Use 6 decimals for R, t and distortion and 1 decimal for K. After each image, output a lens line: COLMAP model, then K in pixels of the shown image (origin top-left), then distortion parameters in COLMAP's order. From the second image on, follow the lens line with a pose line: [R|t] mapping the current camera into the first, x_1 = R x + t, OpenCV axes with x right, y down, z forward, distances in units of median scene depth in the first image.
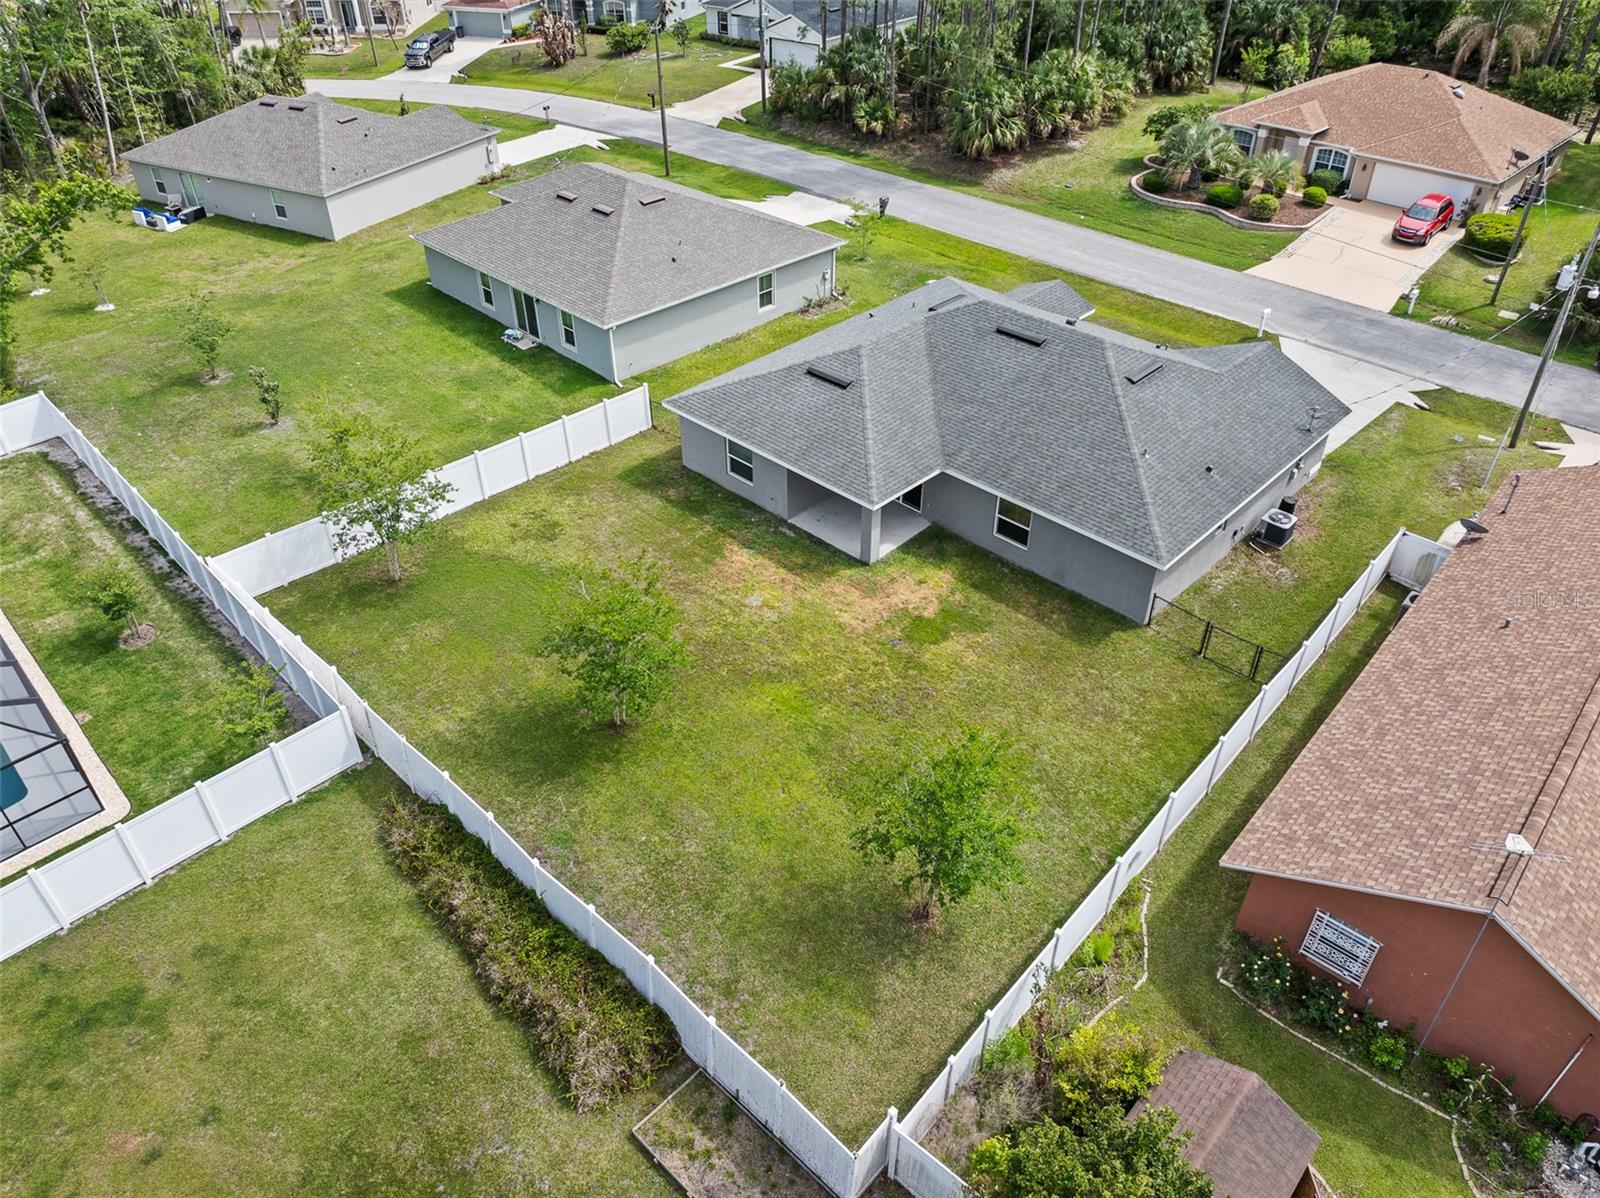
lens RADIAL K [[1120.2, 0, 800.0], [0, 1120.2, 599.0], [0, 0, 1]] dist [-0.035957, 0.004581]
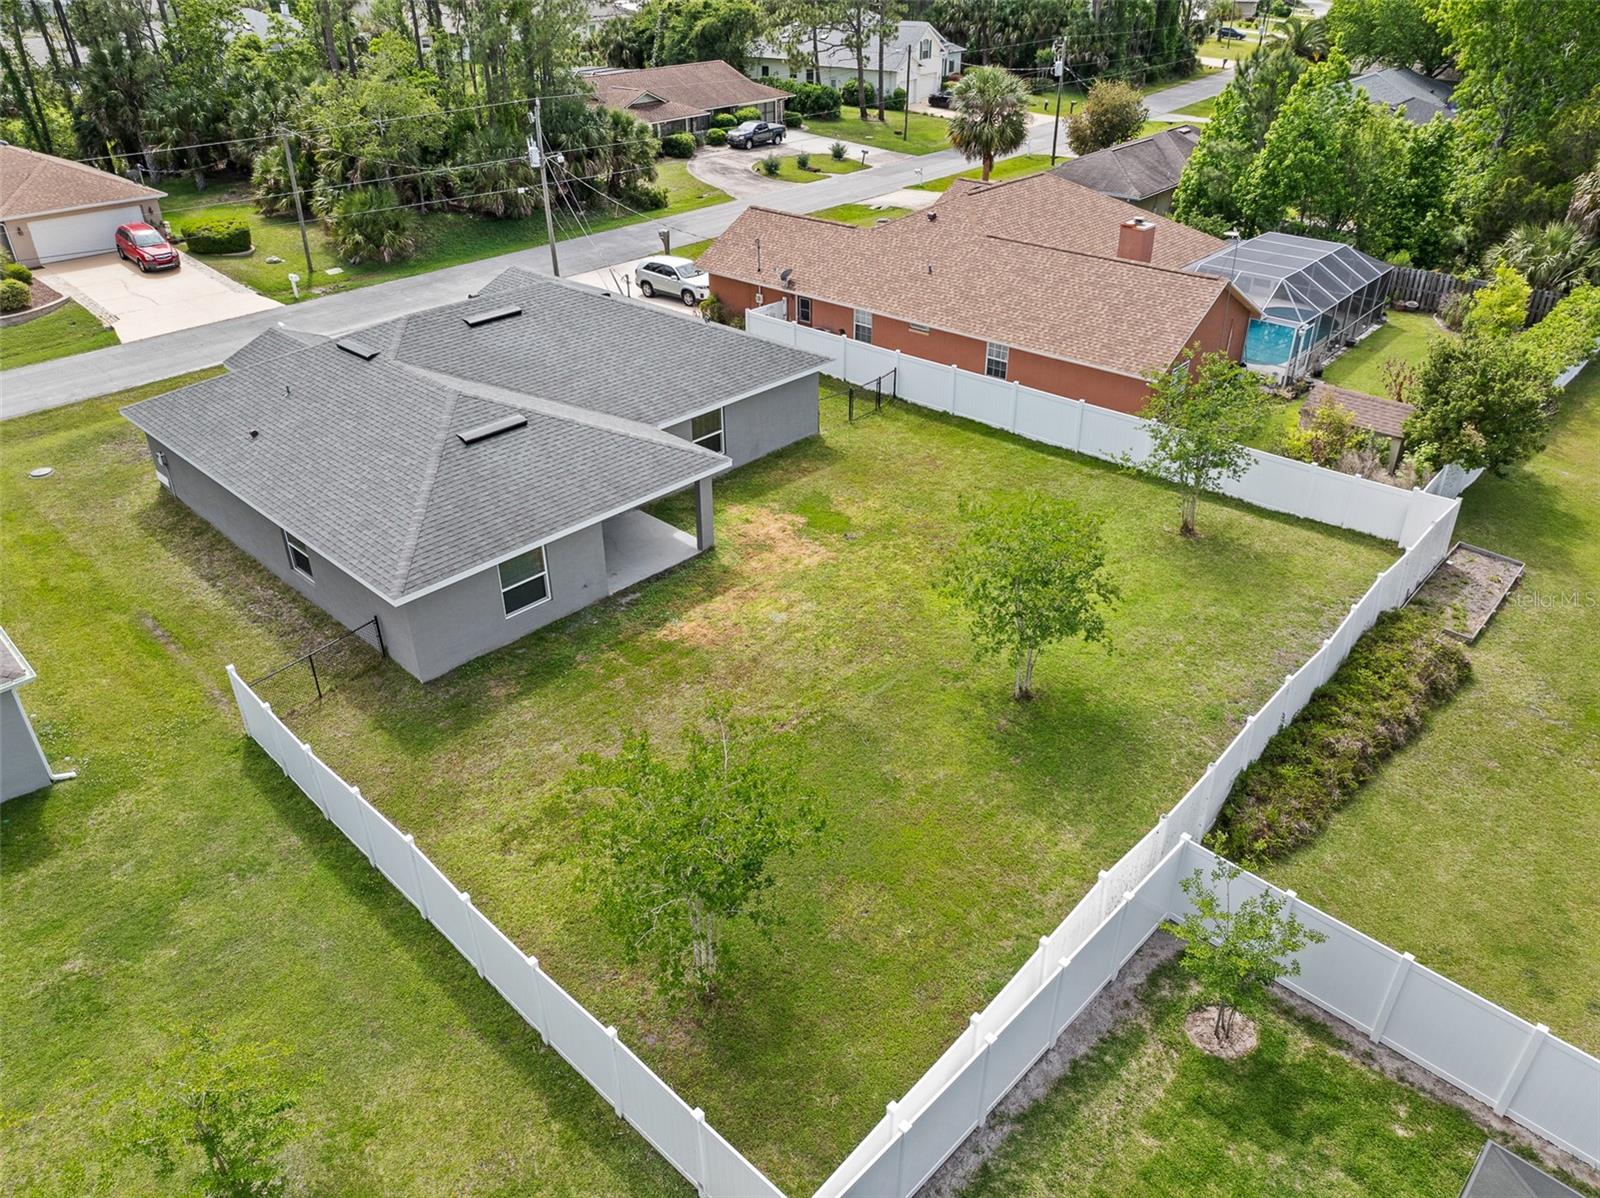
lens RADIAL K [[1120.2, 0, 800.0], [0, 1120.2, 599.0], [0, 0, 1]] dist [-0.035957, 0.004581]
pose [[-0.020183, -0.513728, 0.857715, -0.655430], [0.605563, 0.676345, 0.419346, -0.303070], [-0.795541, 0.527864, 0.297444, 0.659792]]
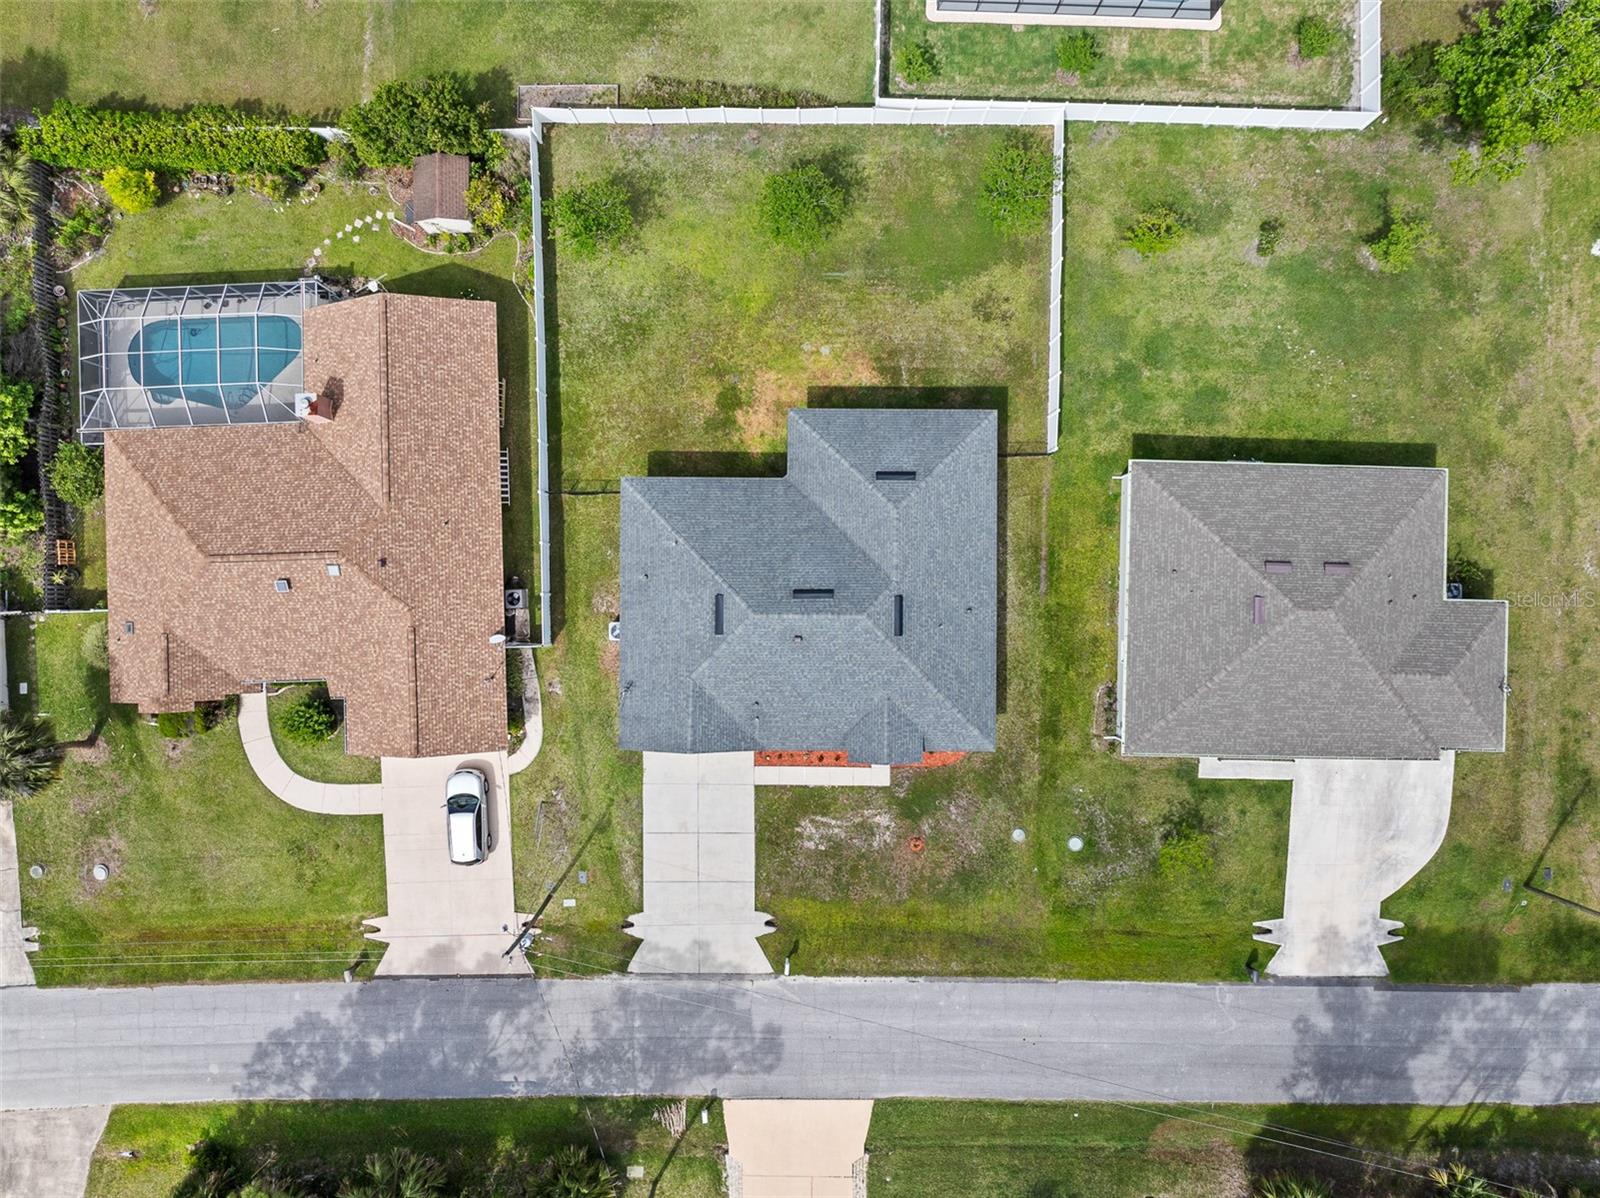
lens RADIAL K [[1120.2, 0, 800.0], [0, 1120.2, 599.0], [0, 0, 1]] dist [-0.035957, 0.004581]
pose [[-0.720569, 0.693379, -0.002457, 0.213442], [-0.417928, -0.431483, 0.799474, -1.280782], [0.553278, 0.577103, 0.600696, 0.192803]]
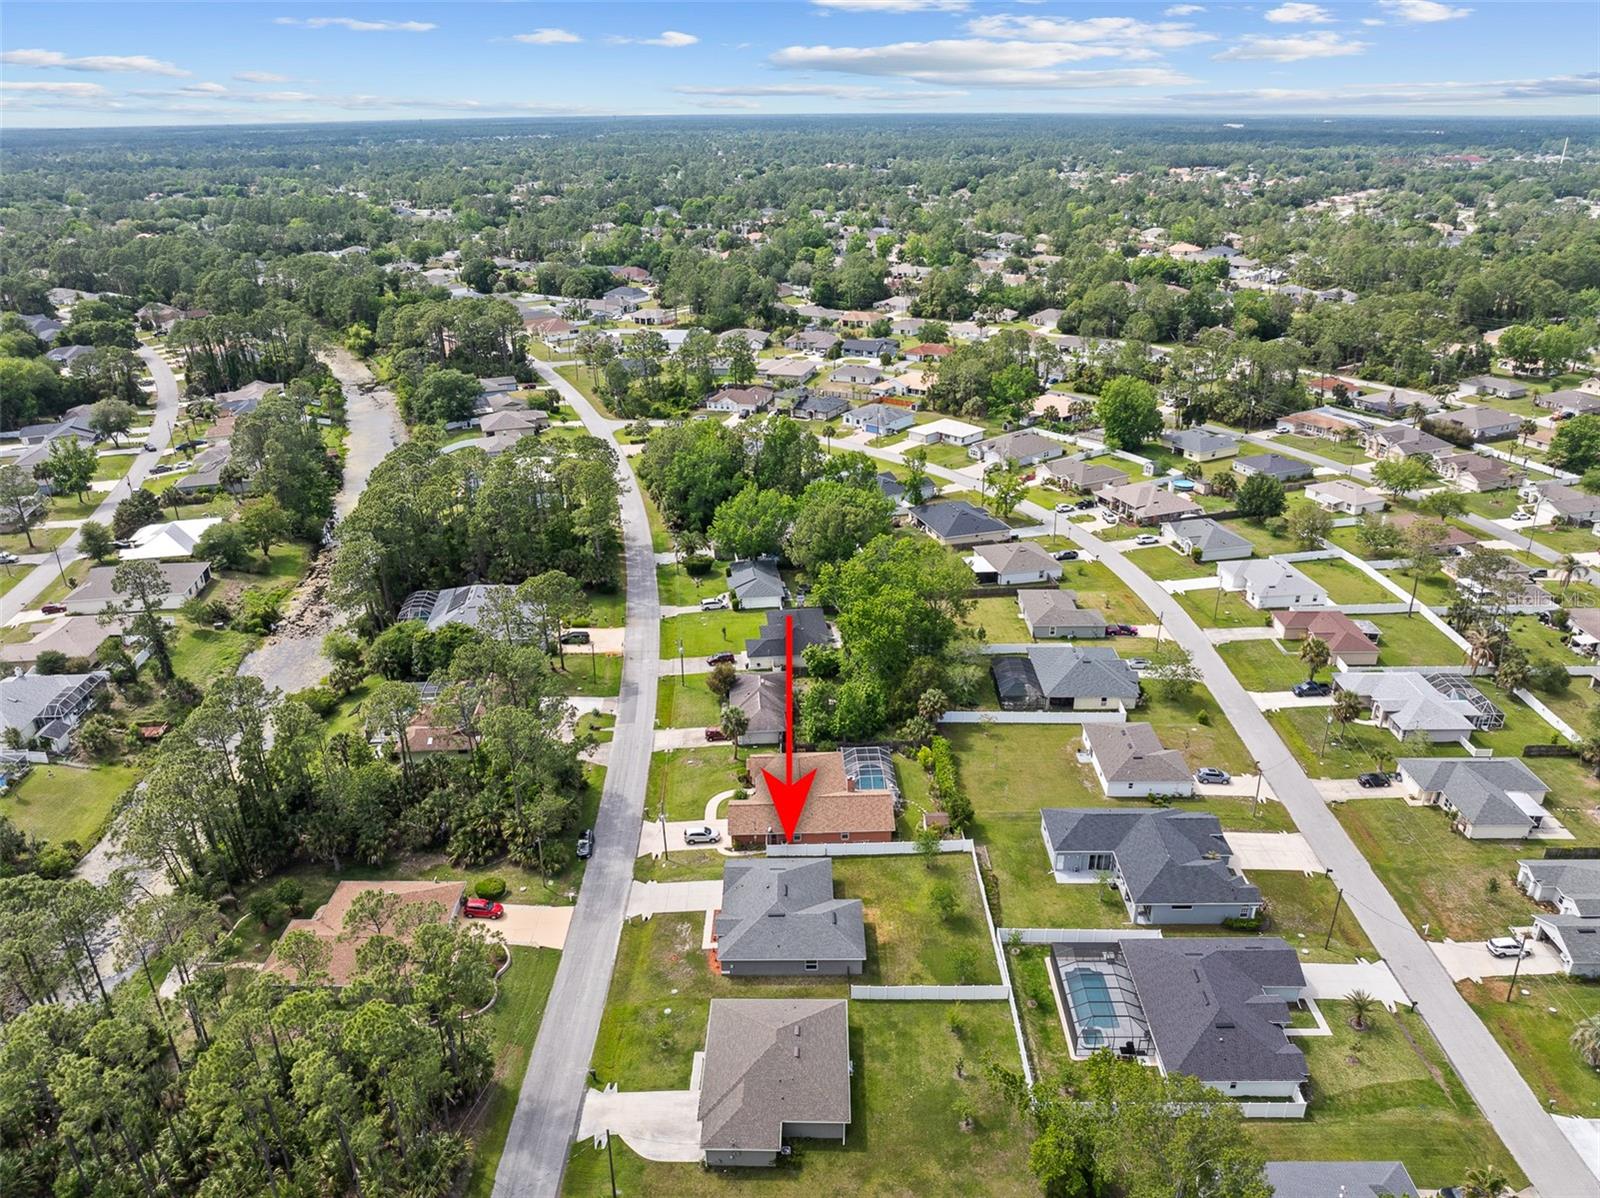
lens RADIAL K [[1108.2, 0, 810.6], [0, 1108.2, 641.8], [0, 0, 1]] dist [-0.007347, -0.000955]
pose [[-0.704673, -0.307357, 0.639506, -1.733704], [0.429601, 0.532500, 0.729306, -2.994248], [-0.564694, 0.788654, -0.243198, 1.162435]]
